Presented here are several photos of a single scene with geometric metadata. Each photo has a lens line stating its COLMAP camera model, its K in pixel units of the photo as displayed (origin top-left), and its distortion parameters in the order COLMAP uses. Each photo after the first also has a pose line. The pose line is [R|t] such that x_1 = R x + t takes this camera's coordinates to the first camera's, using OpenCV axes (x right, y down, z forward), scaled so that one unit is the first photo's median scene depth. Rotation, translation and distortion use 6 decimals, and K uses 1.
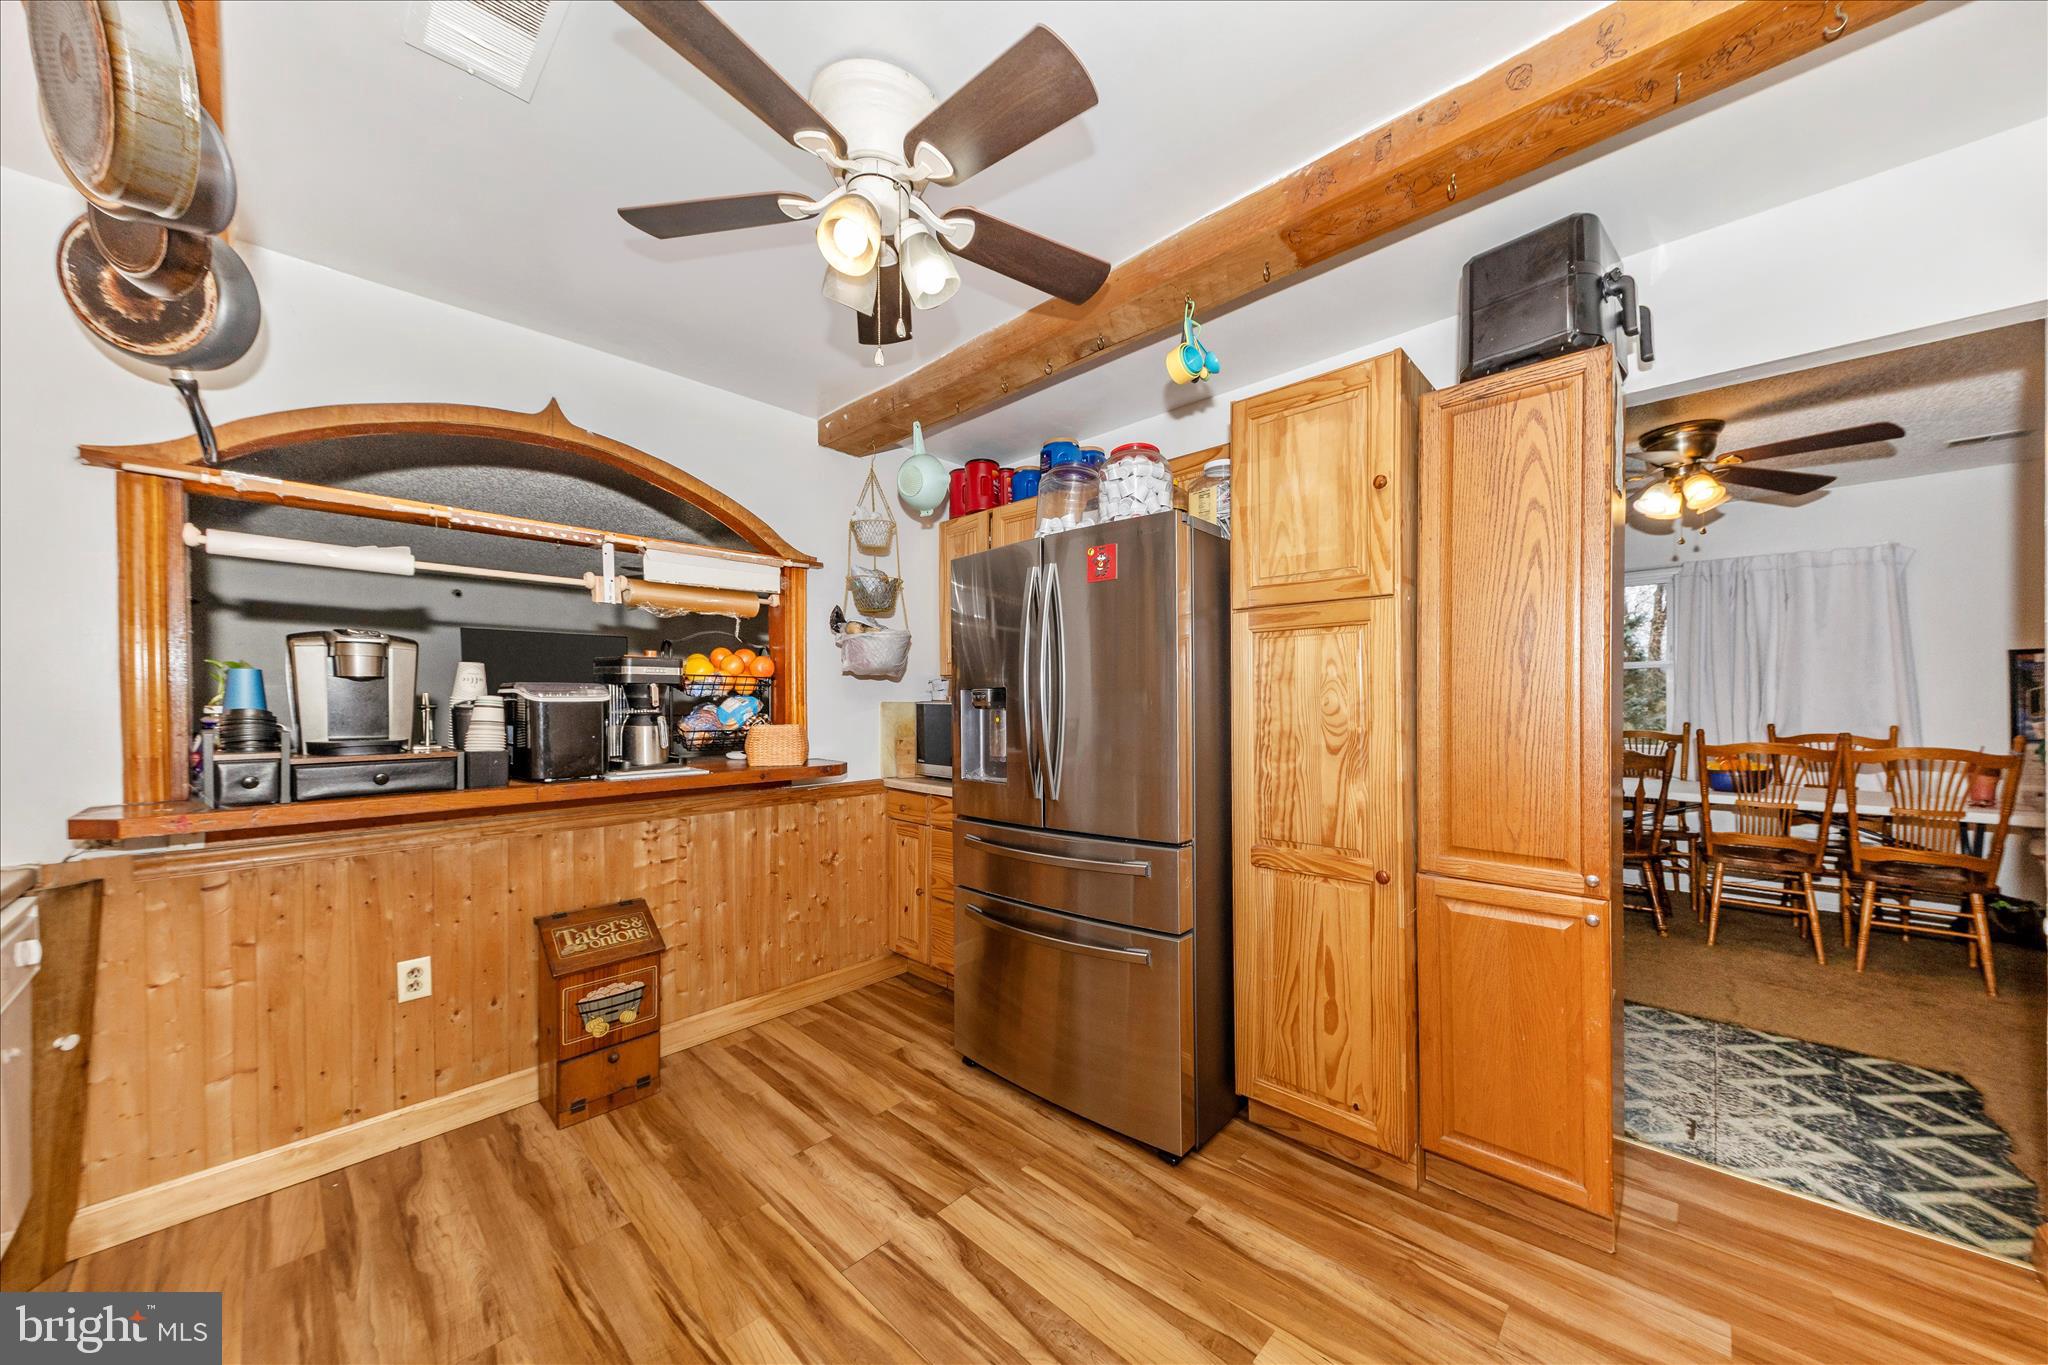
lens RADIAL K [[709.6, 0, 1034.6], [0, 709.6, 692.5], [0, 0, 1]] dist [0.002336, 0.000116]
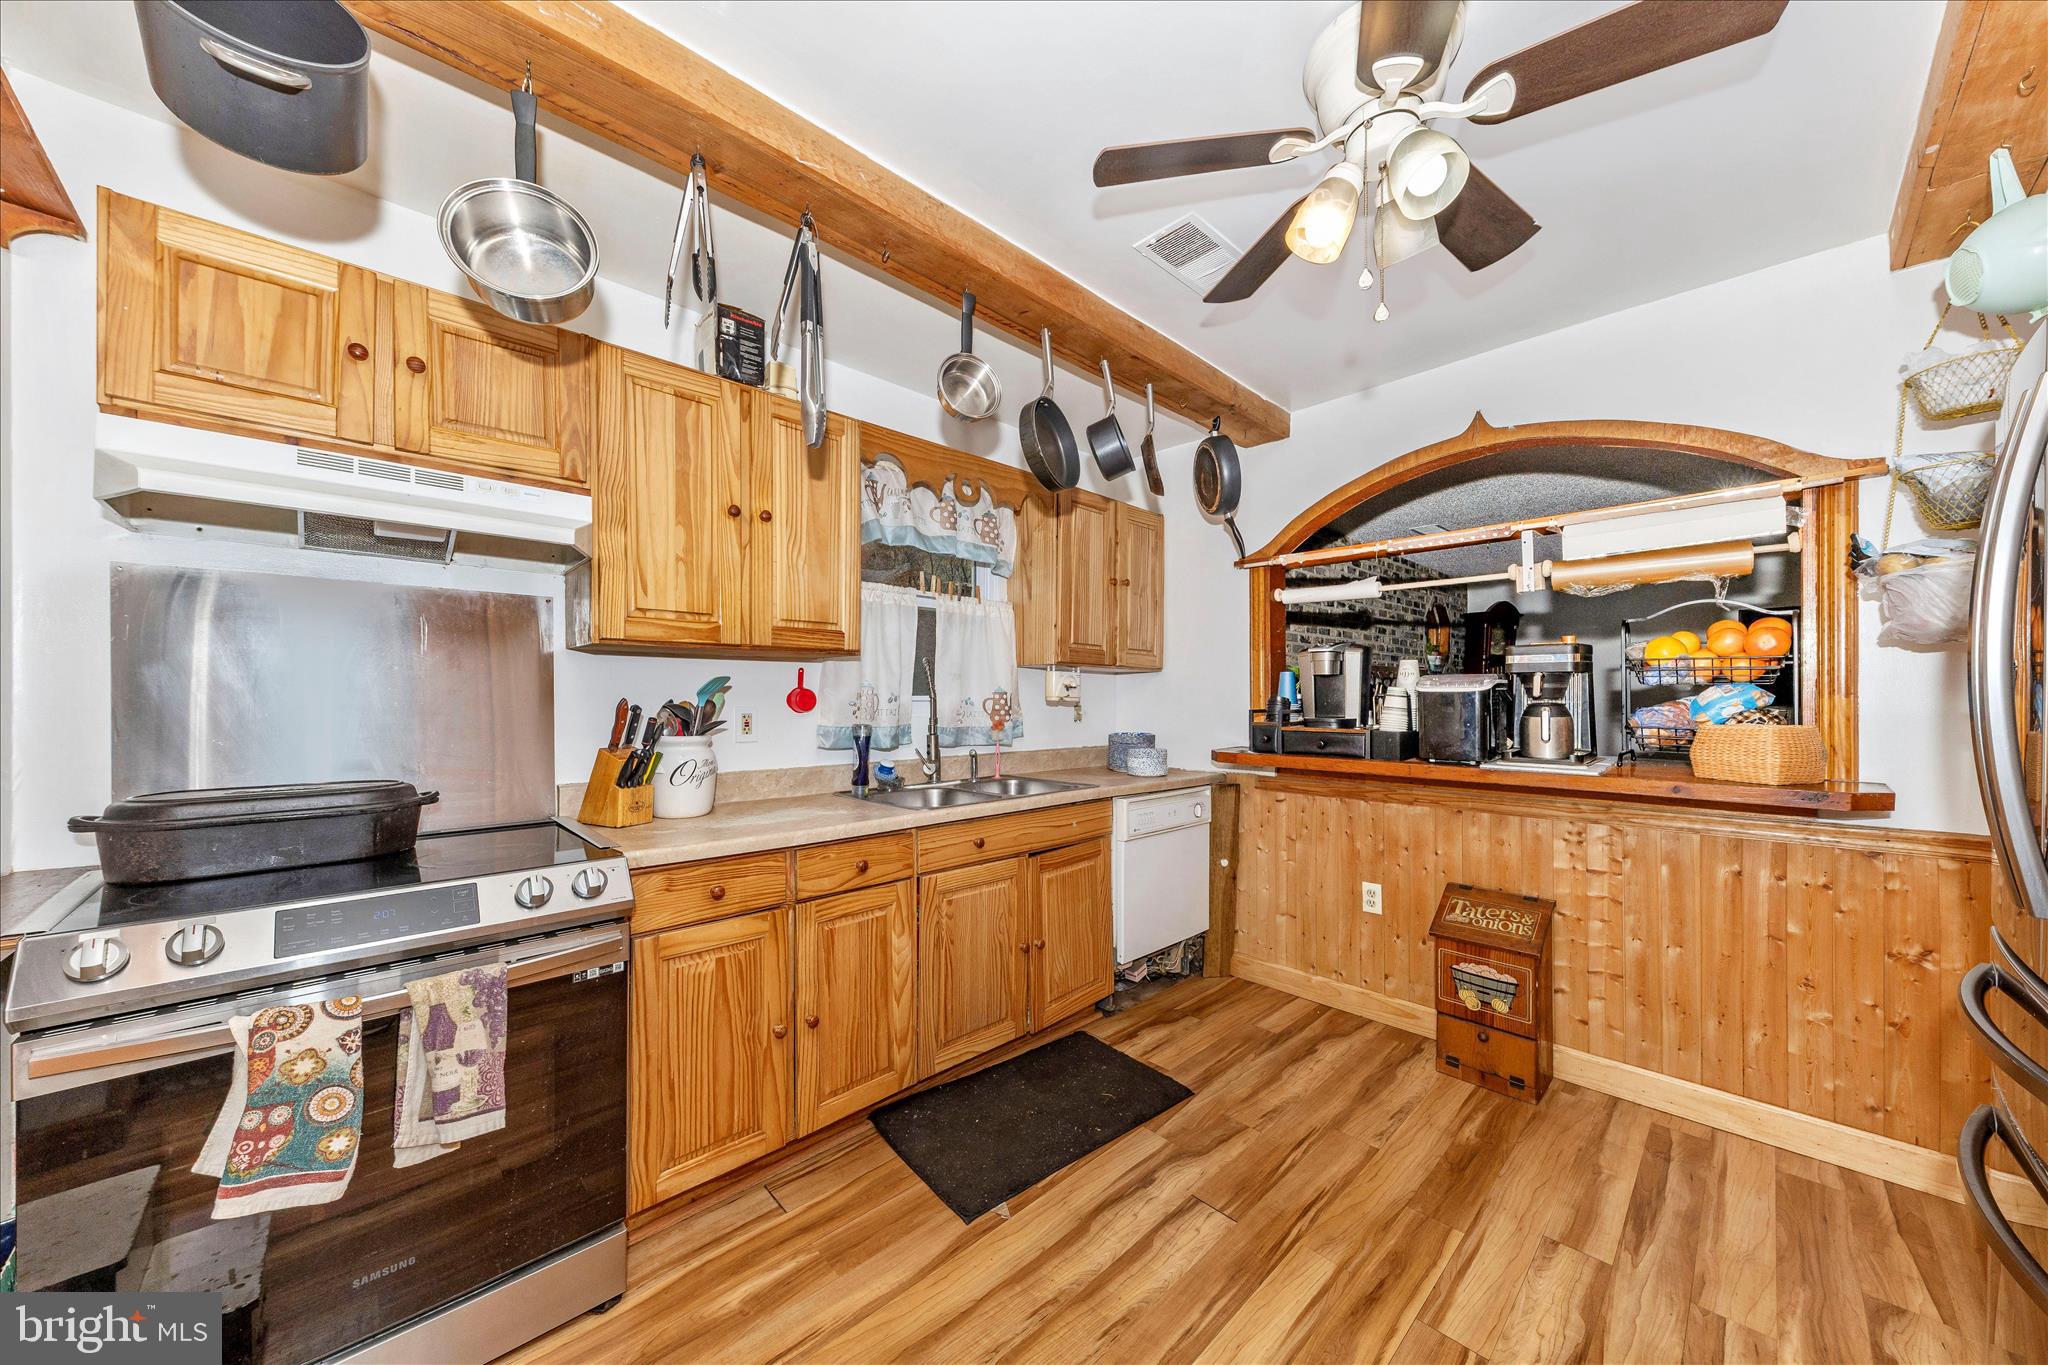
lens RADIAL K [[709.6, 0, 1034.6], [0, 709.6, 692.5], [0, 0, 1]] dist [0.002336, 0.000116]
pose [[-0.048949, -0.002565, -0.998798, 0.489136], [0.012578, 0.999916, -0.003184, 0.009941], [0.998722, -0.012718, -0.048913, 0.423102]]
